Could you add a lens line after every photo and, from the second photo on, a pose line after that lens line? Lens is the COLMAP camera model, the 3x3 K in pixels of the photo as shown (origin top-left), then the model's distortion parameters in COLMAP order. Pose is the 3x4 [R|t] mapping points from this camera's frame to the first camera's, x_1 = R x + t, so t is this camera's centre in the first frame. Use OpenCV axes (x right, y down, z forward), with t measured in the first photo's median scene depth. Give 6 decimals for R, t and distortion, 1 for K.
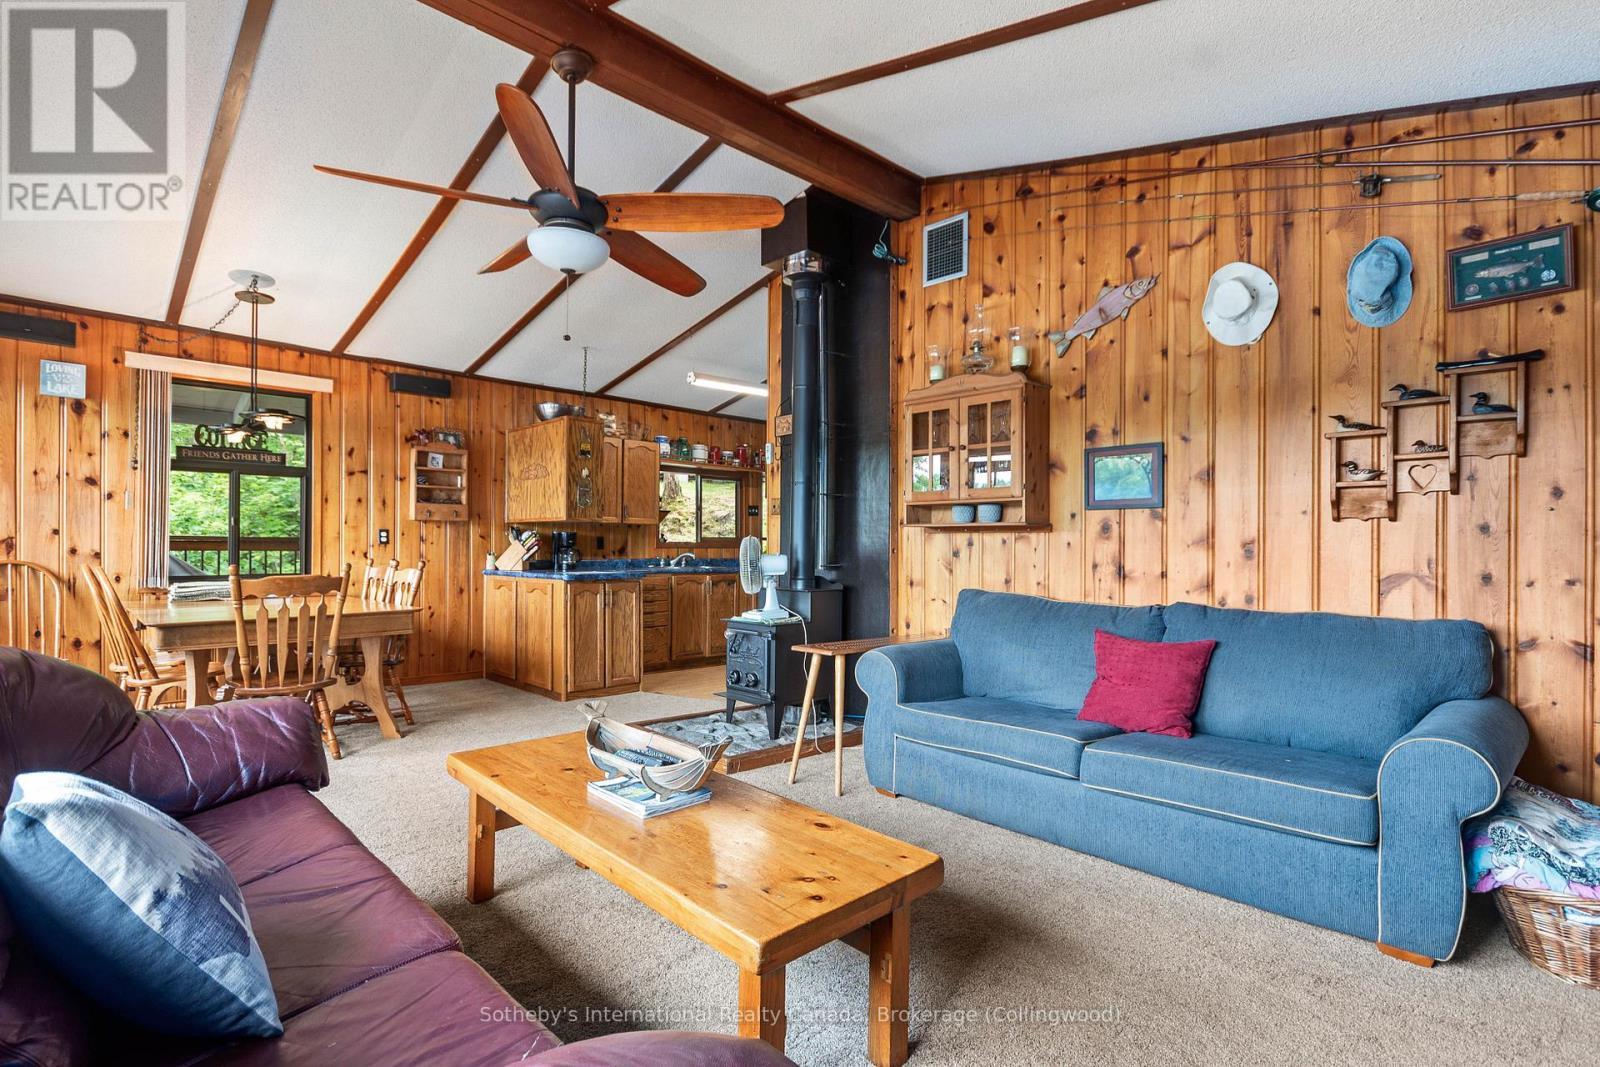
lens RADIAL K [[787.7, 0, 796.9], [0, 787.7, 543.6], [0, 0, 1]] dist [-0.002553, -0.001343]
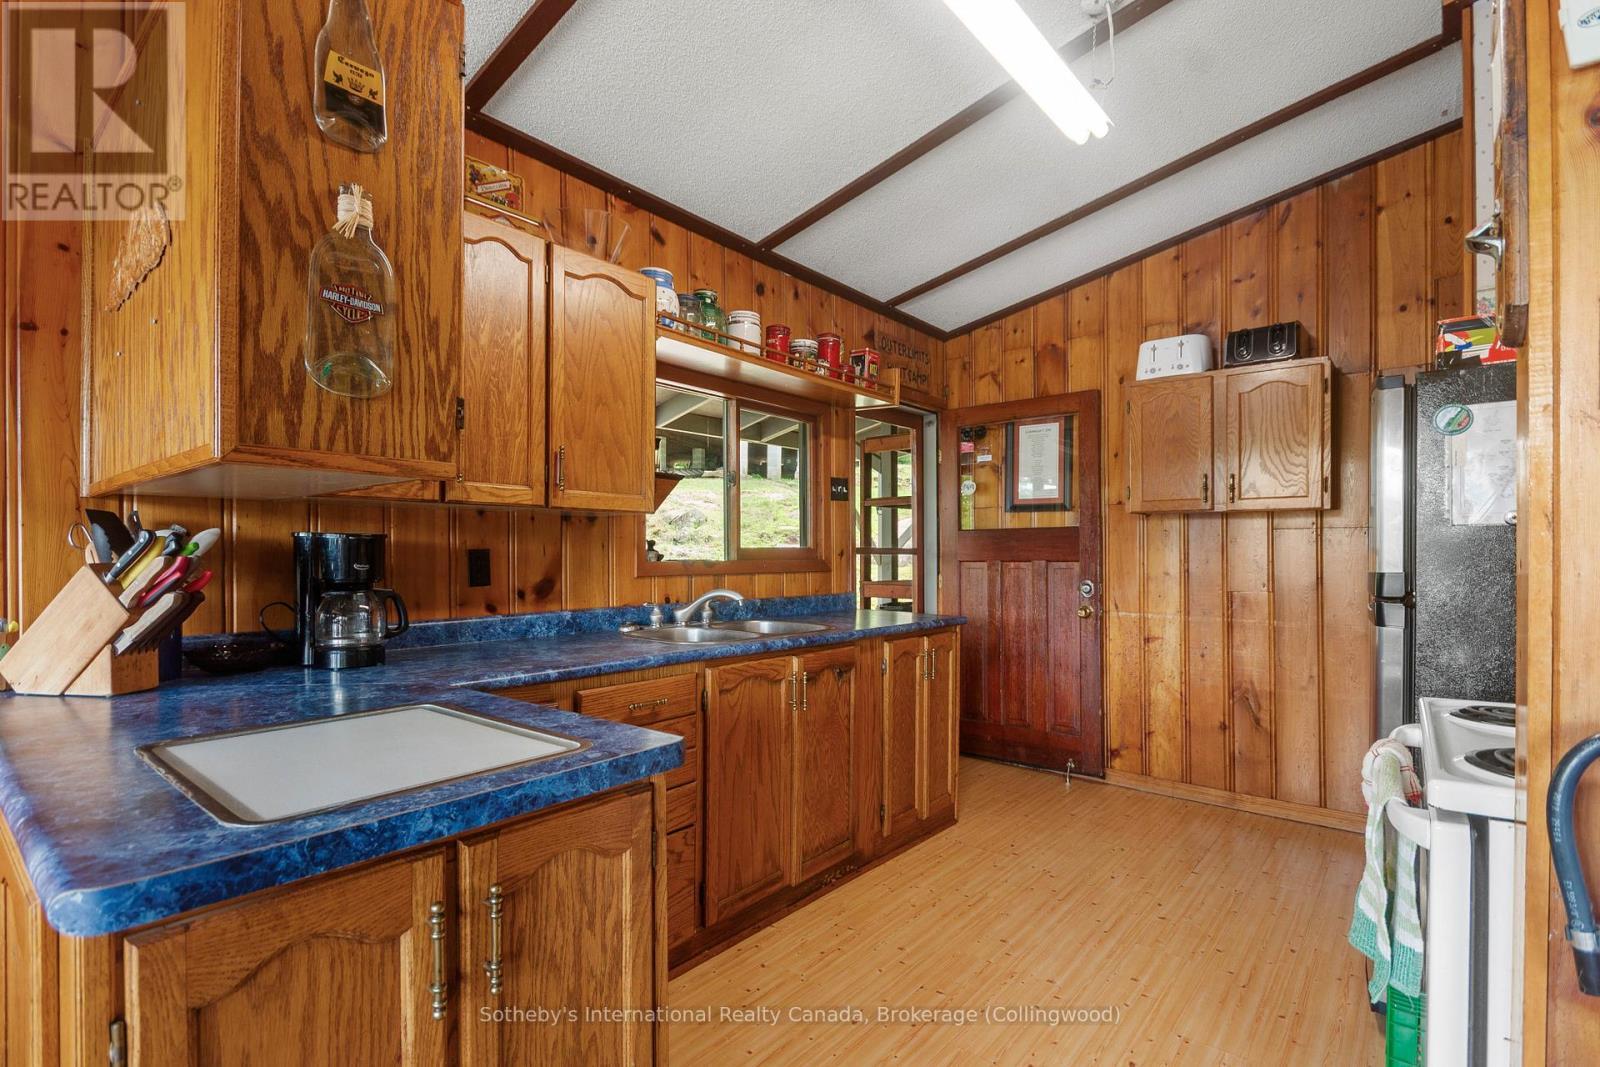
lens RADIAL K [[754.5, 0, 786.8], [0, 754.5, 550.5], [0, 0, 1]] dist [0.025346, -0.018180]
pose [[0.994612, -0.003043, 0.103627, -0.178926], [0.003033, 0.999995, 0.000255, -0.008812], [-0.103628, 0.000060, 0.994616, 0.780405]]
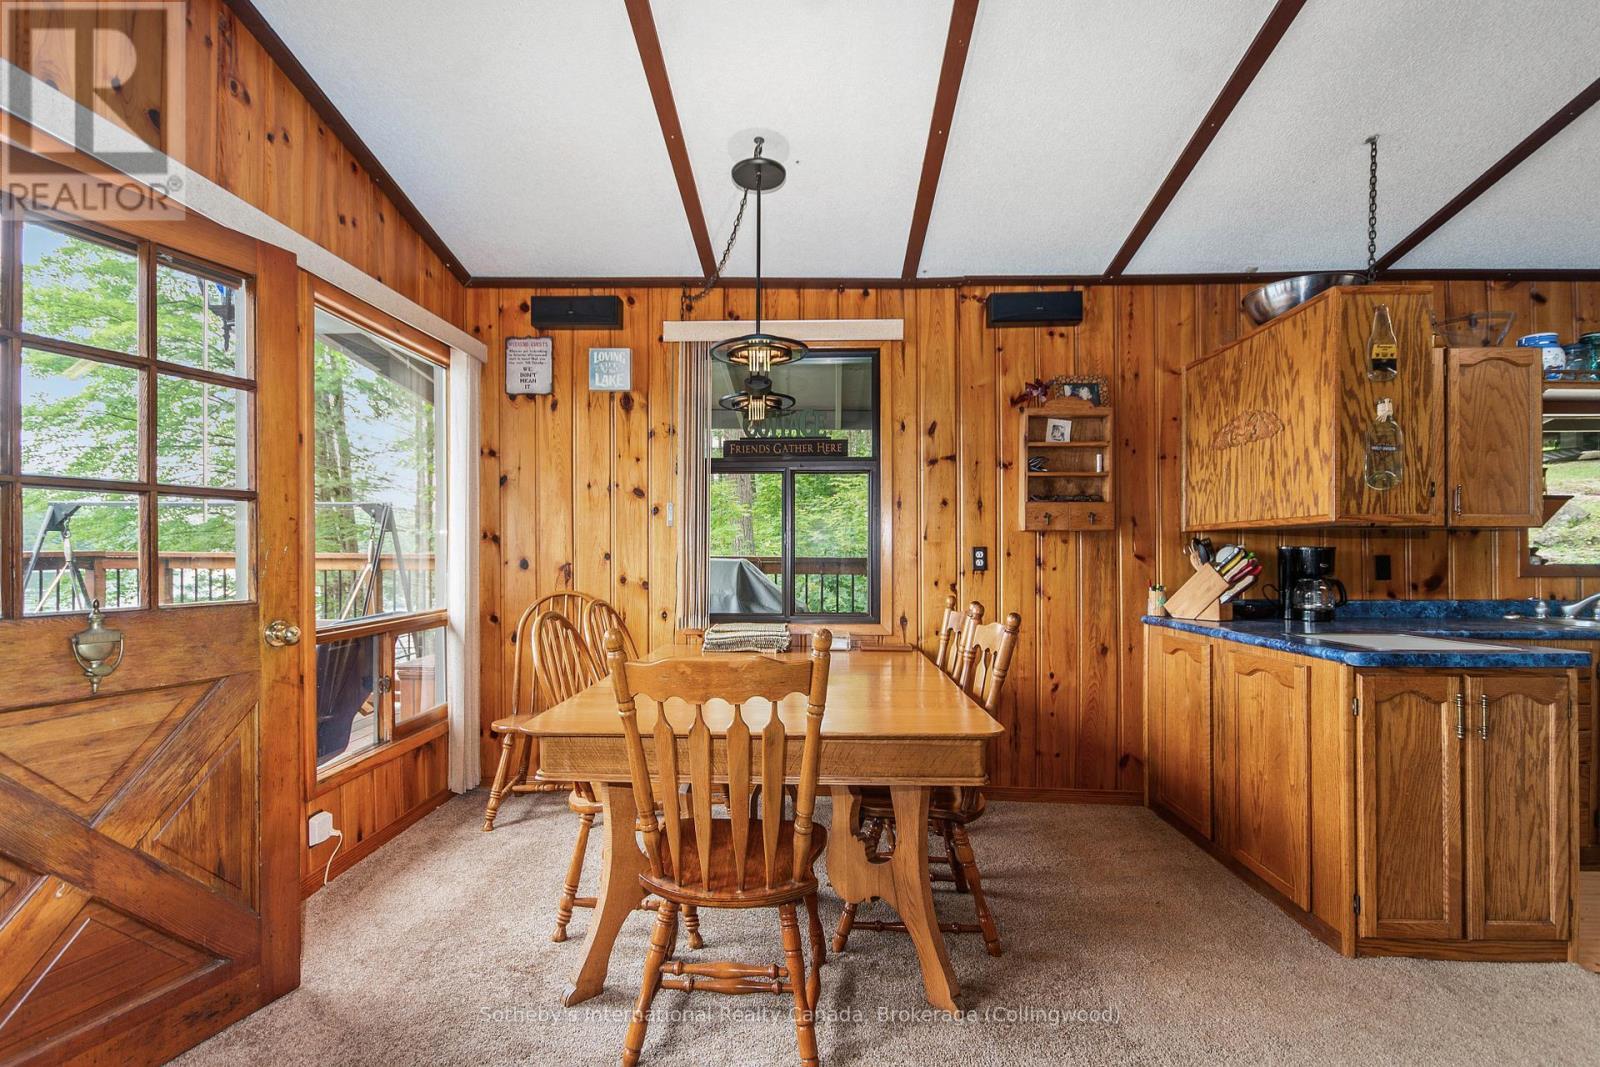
lens RADIAL K [[754.5, 0, 786.8], [0, 754.5, 550.5], [0, 0, 1]] dist [0.025346, -0.018180]
pose [[0.687386, -0.010741, -0.726213, -0.184971], [0.004211, 0.999933, -0.010803, -0.009098], [0.726280, 0.004368, 0.687385, 0.456633]]
